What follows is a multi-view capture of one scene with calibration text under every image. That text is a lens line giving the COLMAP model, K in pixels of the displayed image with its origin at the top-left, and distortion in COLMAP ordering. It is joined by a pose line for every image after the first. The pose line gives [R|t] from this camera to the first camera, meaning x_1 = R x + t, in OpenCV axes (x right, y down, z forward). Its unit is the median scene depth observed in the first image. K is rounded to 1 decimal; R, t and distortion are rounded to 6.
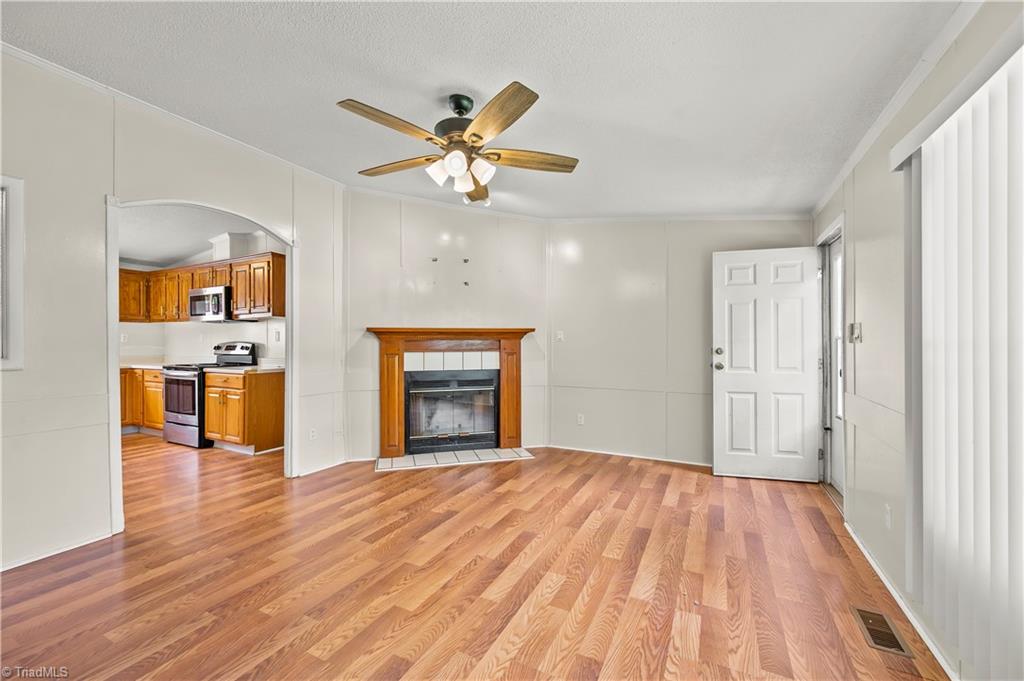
lens RADIAL K [[407.9, 0, 512.2], [0, 407.9, 340.6], [0, 0, 1]] dist [-0.011495, 0.000117]
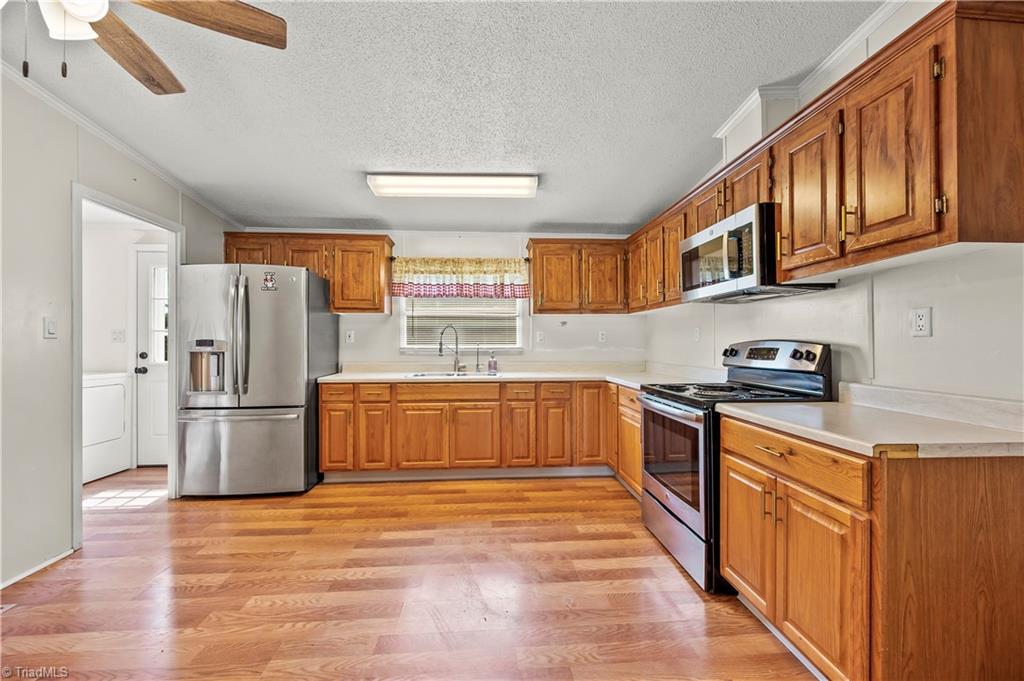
lens RADIAL K [[407.9, 0, 515.0], [0, 407.9, 341.2], [0, 0, 1]] dist [-0.011495, 0.000117]
pose [[0.510199, -0.004790, -0.860043, -0.477371], [0.002213, 0.999988, -0.004257, 0.005494], [0.860054, 0.000269, 0.510204, 0.573043]]
